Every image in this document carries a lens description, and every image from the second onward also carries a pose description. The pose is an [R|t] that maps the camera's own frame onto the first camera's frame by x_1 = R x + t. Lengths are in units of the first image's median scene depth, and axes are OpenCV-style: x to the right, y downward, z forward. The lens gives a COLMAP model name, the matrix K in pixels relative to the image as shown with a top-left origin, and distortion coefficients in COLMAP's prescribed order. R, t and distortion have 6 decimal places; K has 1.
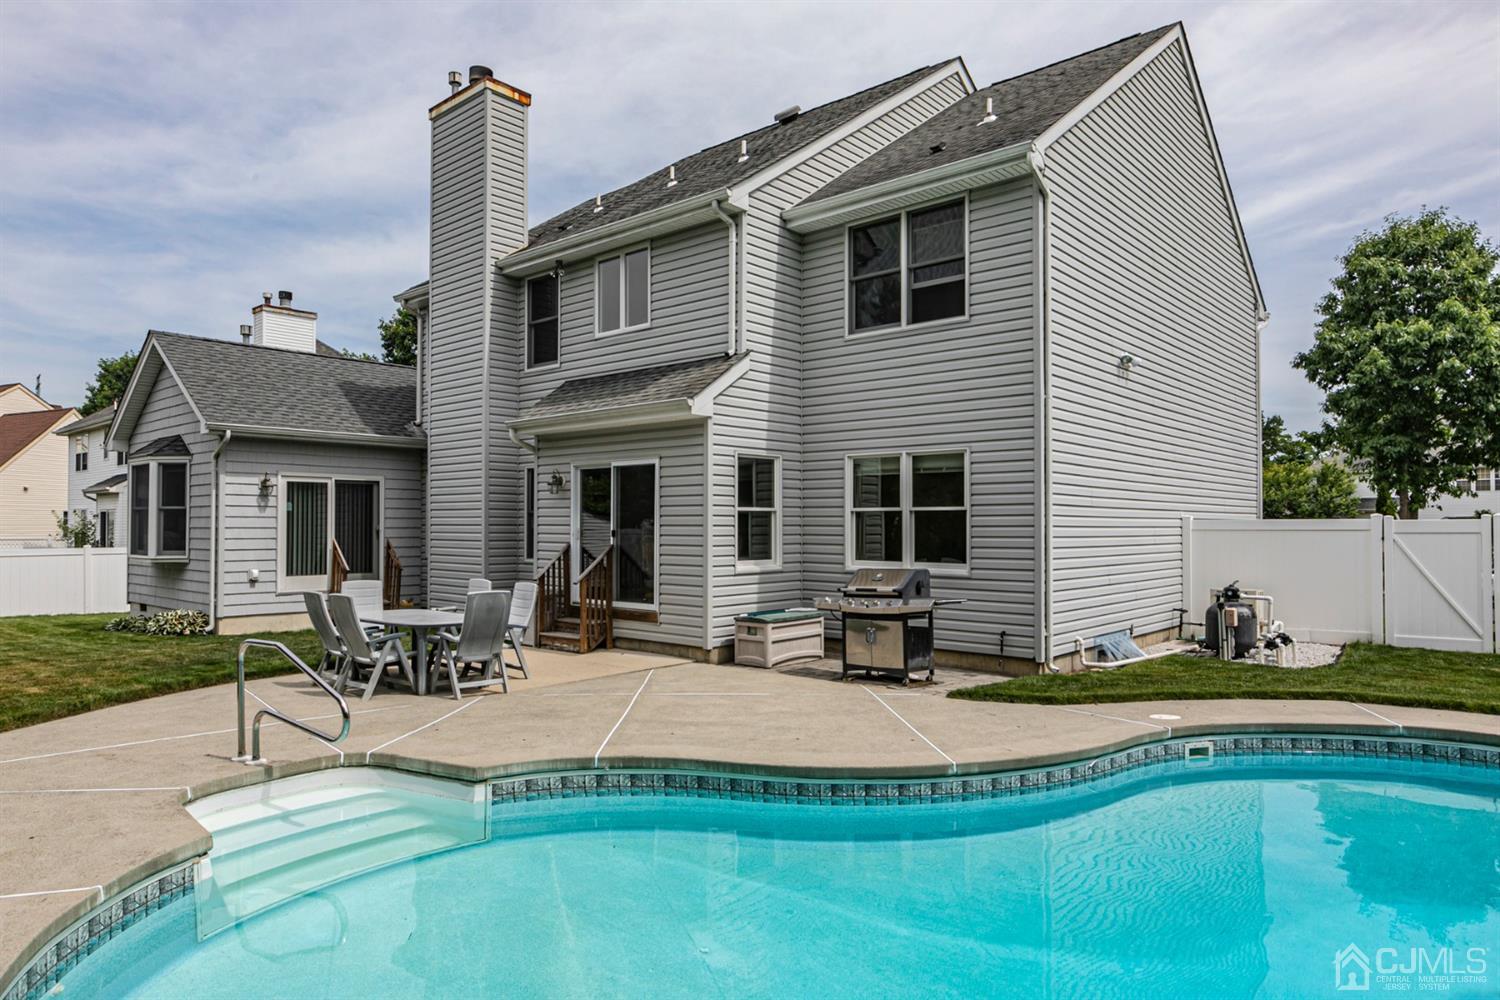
lens RADIAL K [[927.8, 0, 750.4], [0, 927.8, 508.0], [0, 0, 1]] dist [-0.000142, 0.002091]
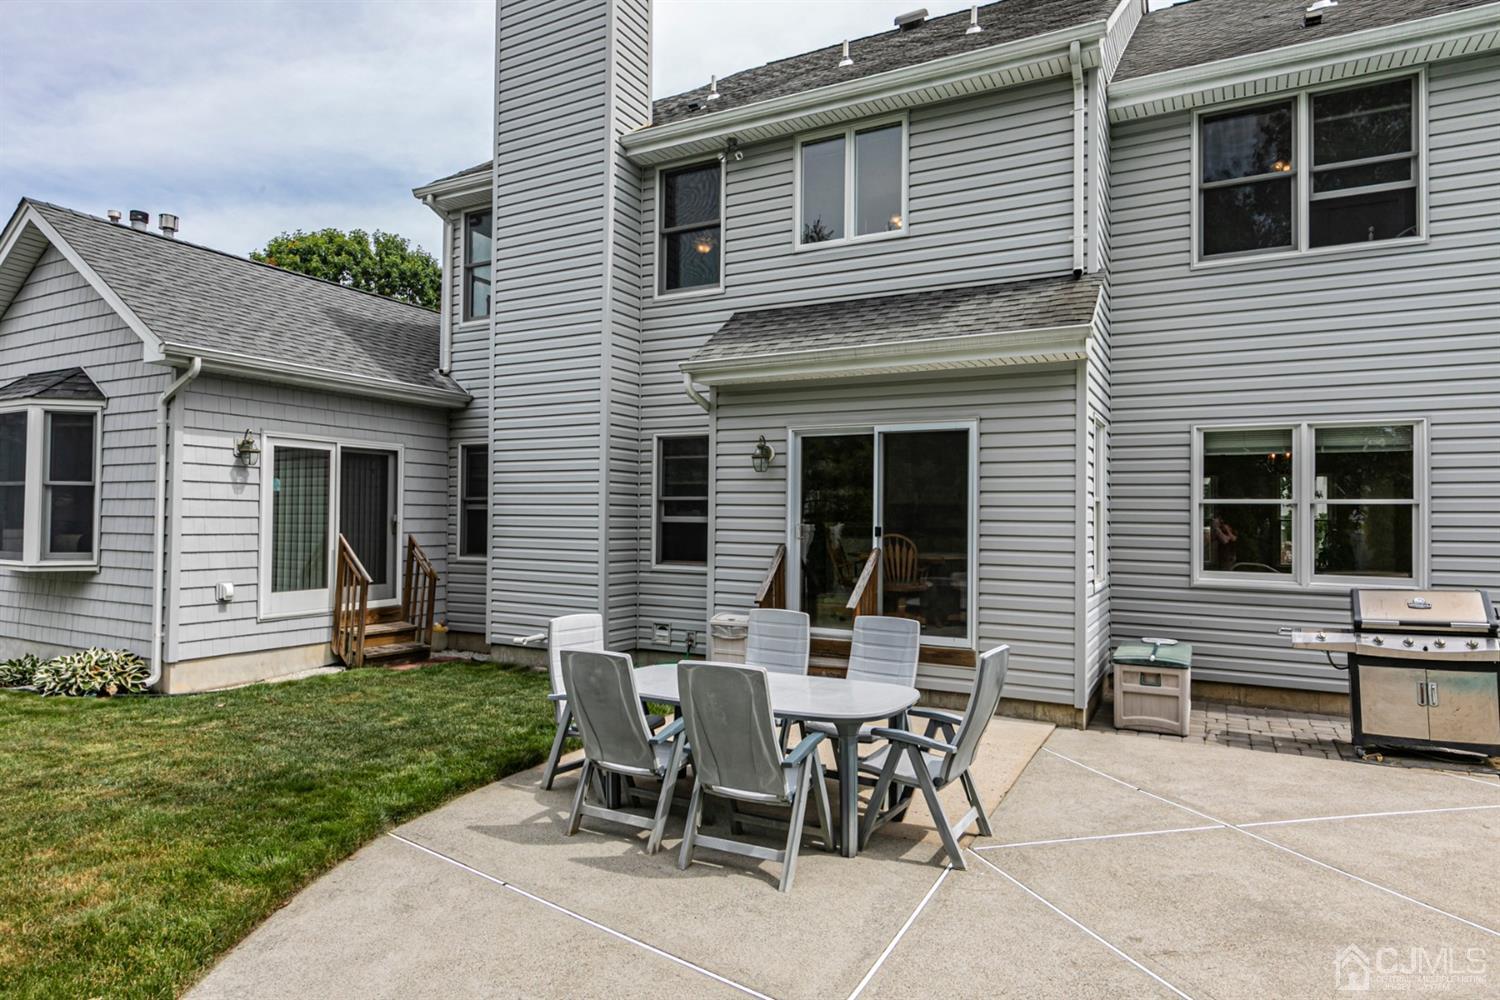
lens RADIAL K [[869.0, 0, 748.5], [0, 869.0, 498.3], [0, 0, 1]] dist [-0.000694, -0.000363]
pose [[0.973656, 0.014559, 0.227556, -0.332616], [-0.013997, 0.999894, -0.004084, 0.006212], [-0.227591, 0.000791, 0.973756, 0.352791]]
